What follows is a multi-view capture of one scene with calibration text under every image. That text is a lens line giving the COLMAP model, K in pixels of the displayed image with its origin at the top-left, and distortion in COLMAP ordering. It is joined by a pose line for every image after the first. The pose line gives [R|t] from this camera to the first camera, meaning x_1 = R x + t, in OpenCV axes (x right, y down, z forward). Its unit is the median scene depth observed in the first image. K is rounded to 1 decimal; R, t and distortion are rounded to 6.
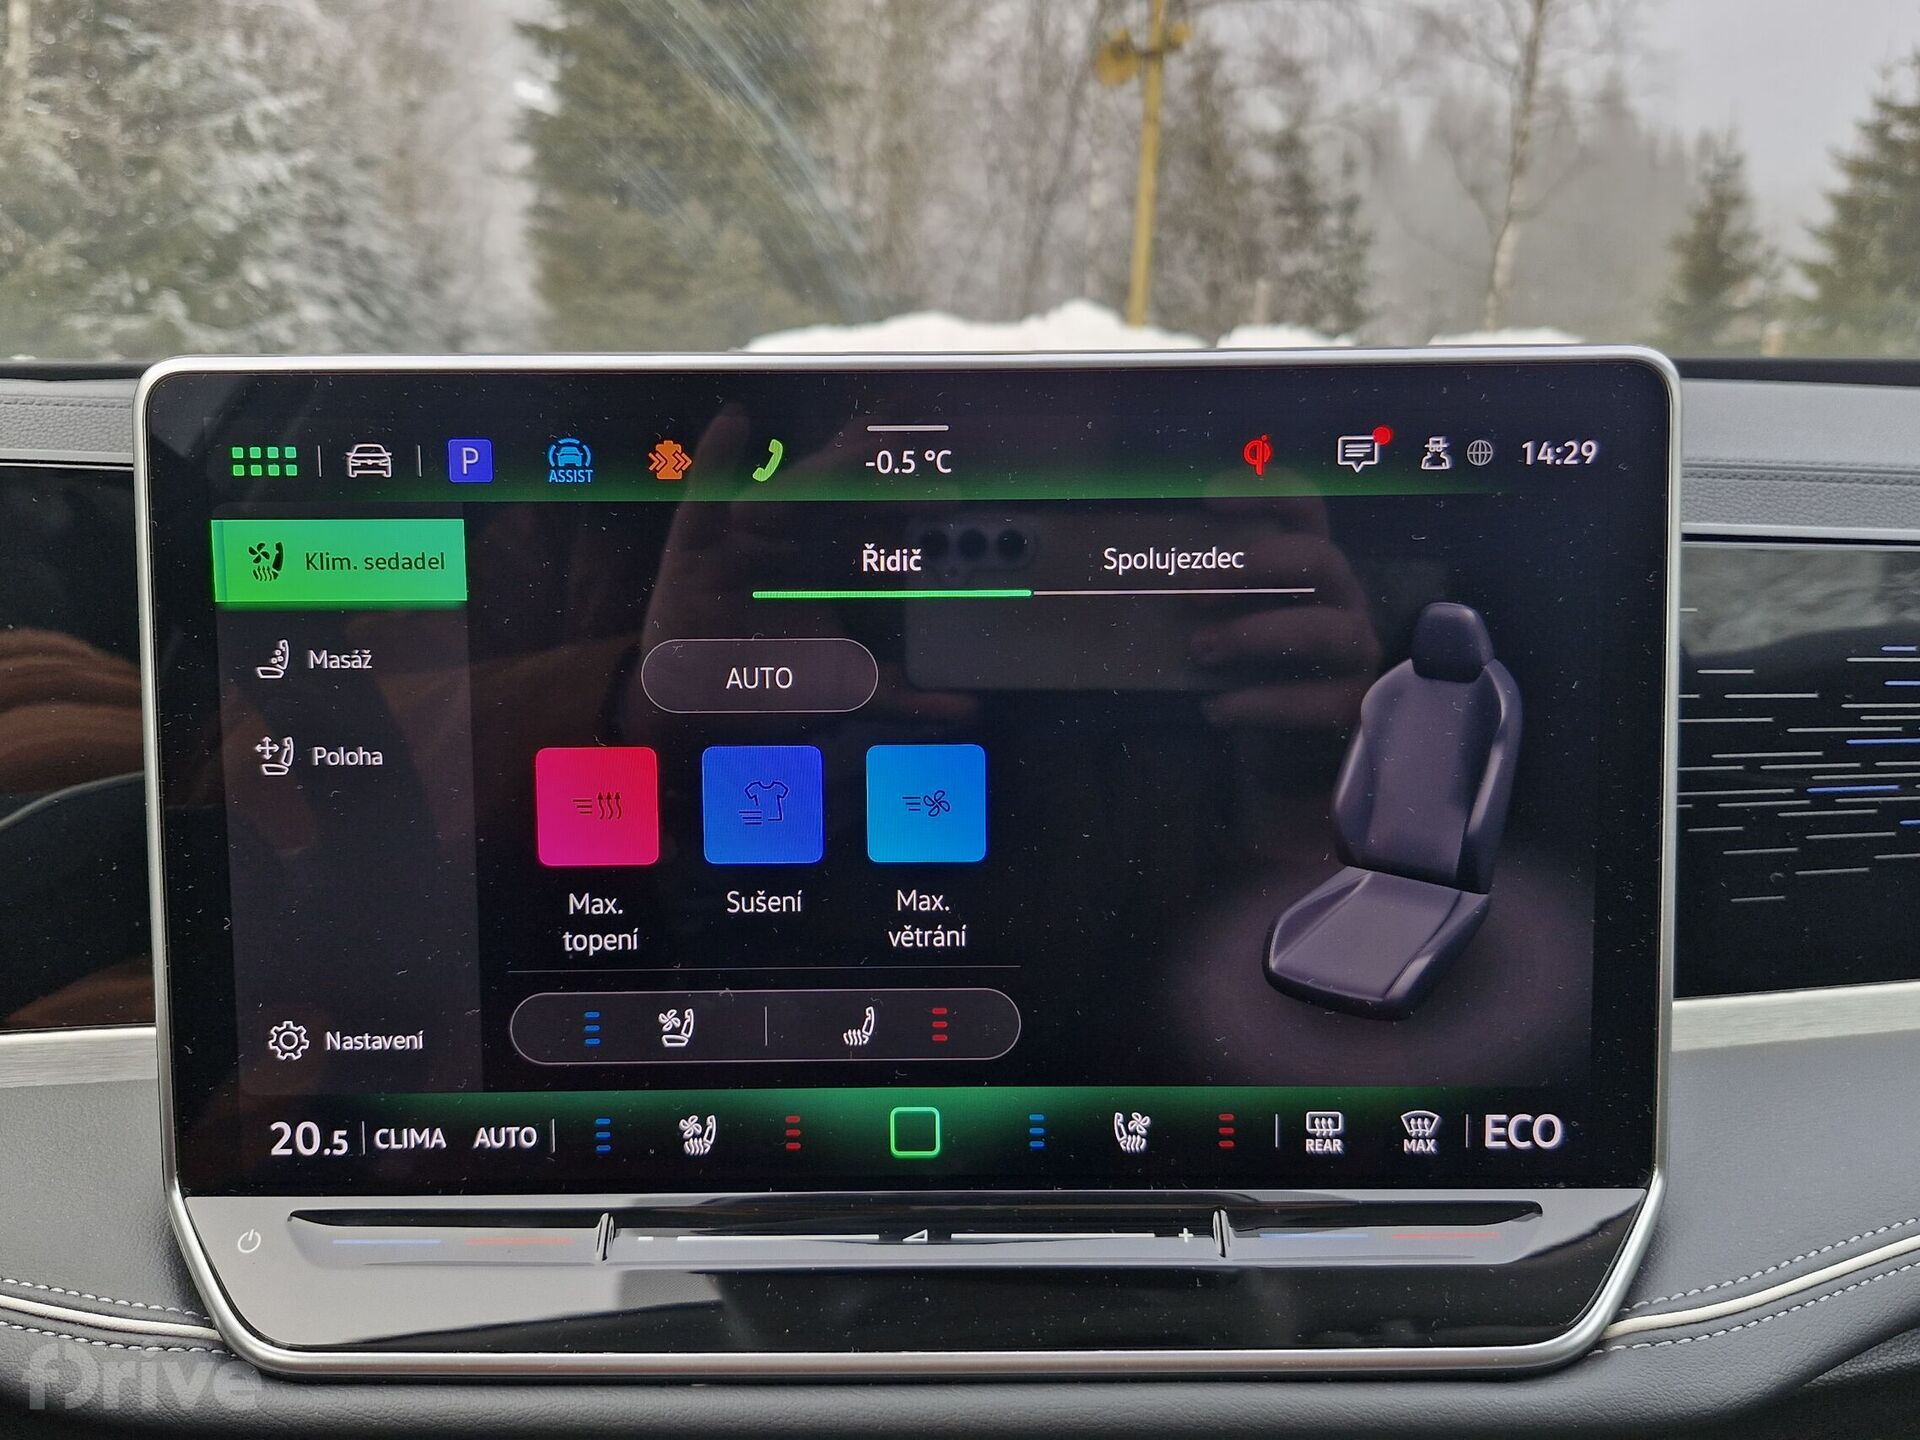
lens RADIAL K [[1652.0, 0, 973.6], [0, 1652.0, 716.6], [0, 0, 1]] dist [0.075816, -0.116707]
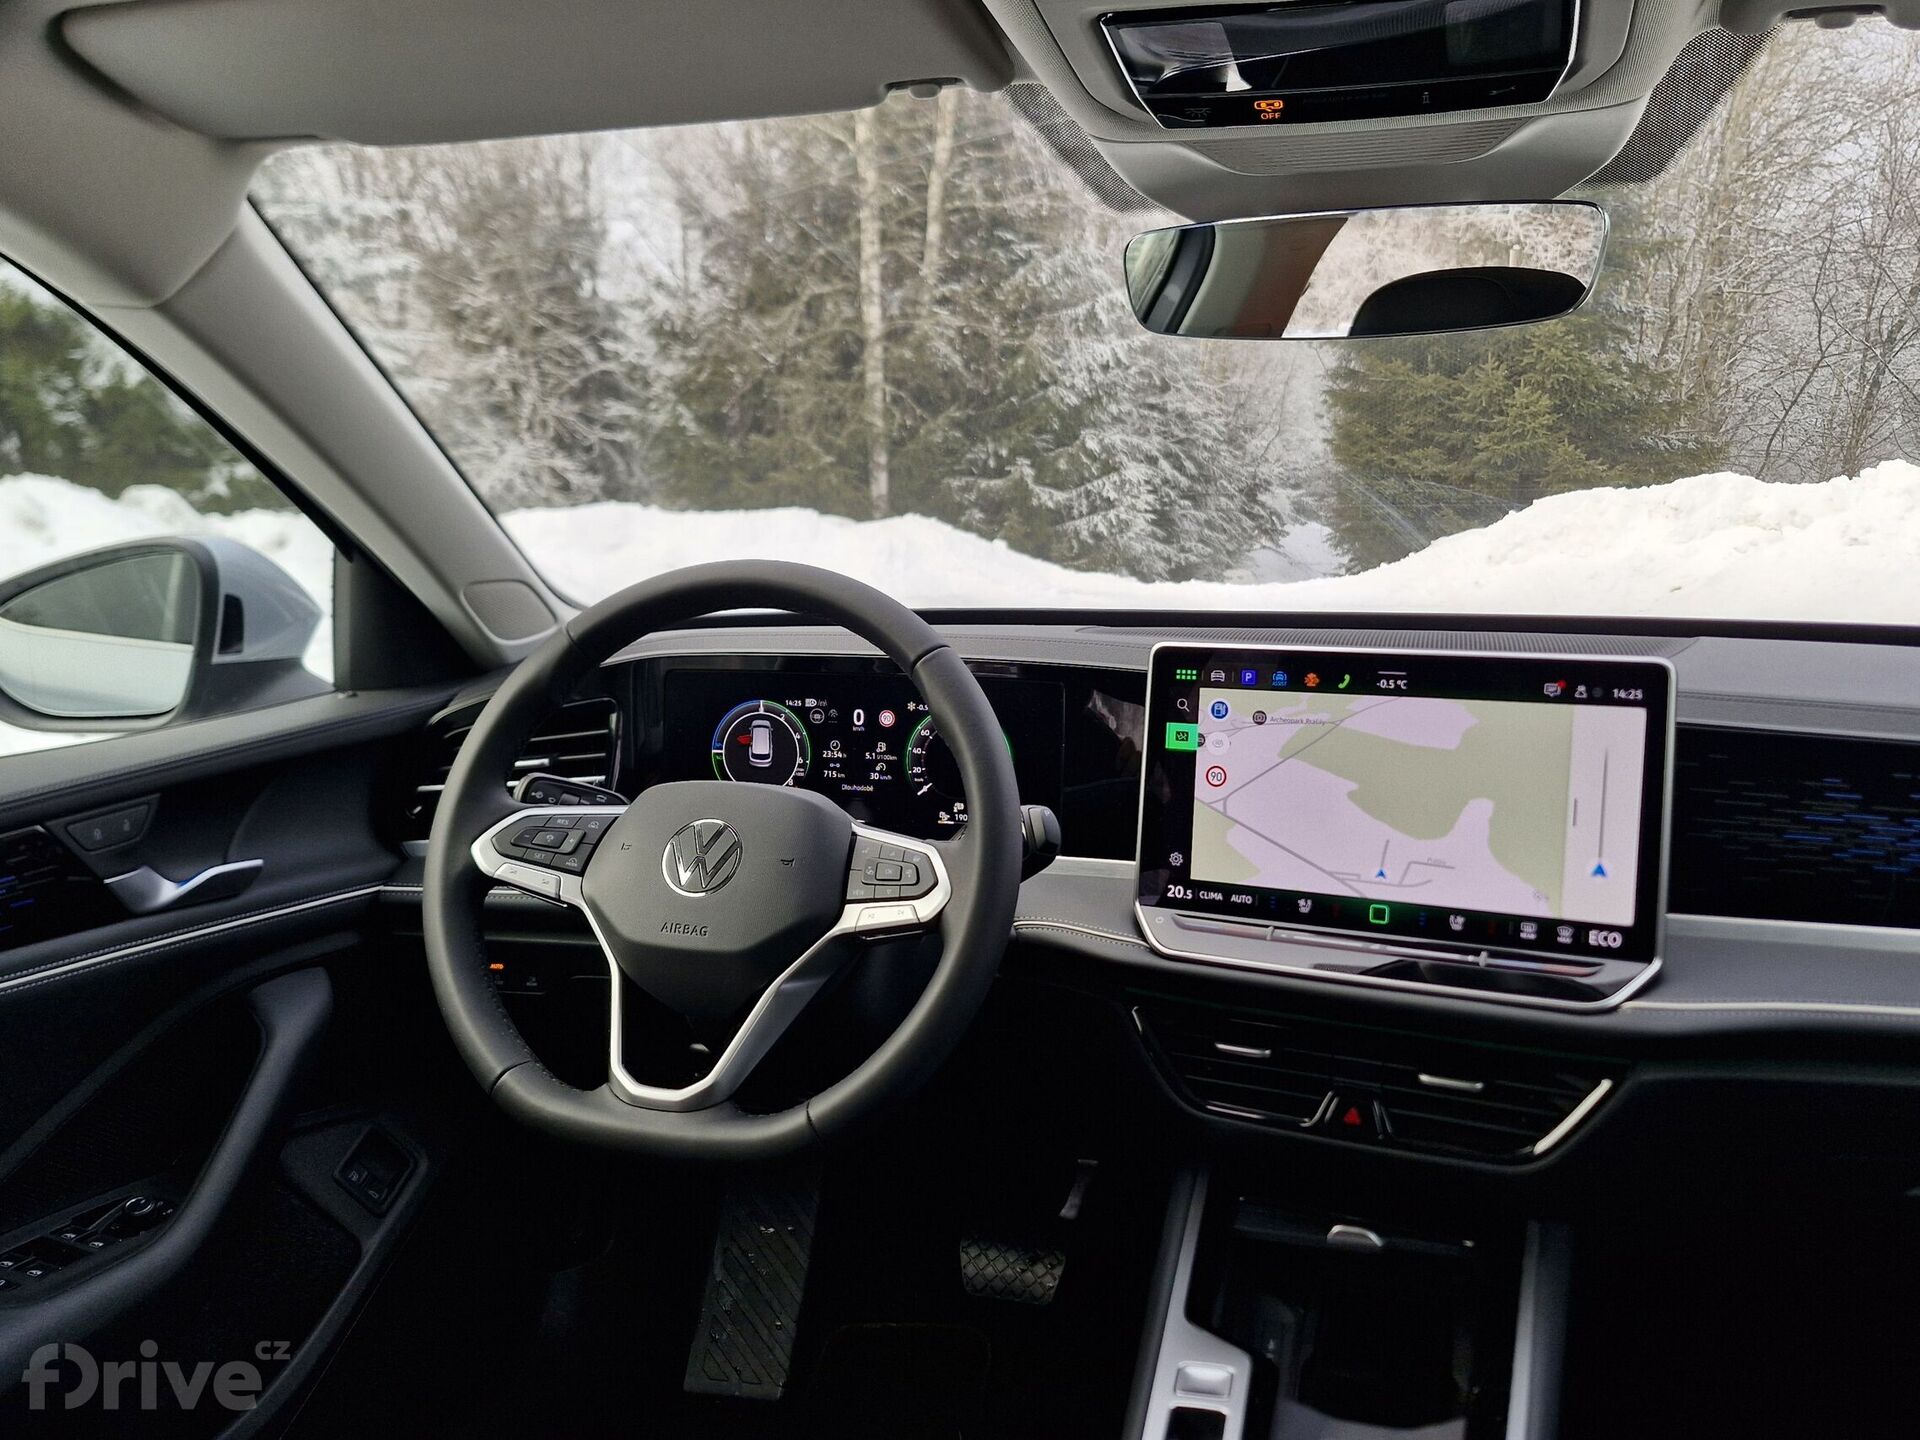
lens RADIAL K [[1652.0, 0, 957.0], [0, 1652.0, 706.5], [0, 0, 1]] dist [0.075816, -0.116707]
pose [[0.897438, 0.058794, -0.437204, 0.549502], [-0.096871, 0.993153, -0.065288, 0.152104], [0.430372, 0.100944, 0.896989, -1.951610]]
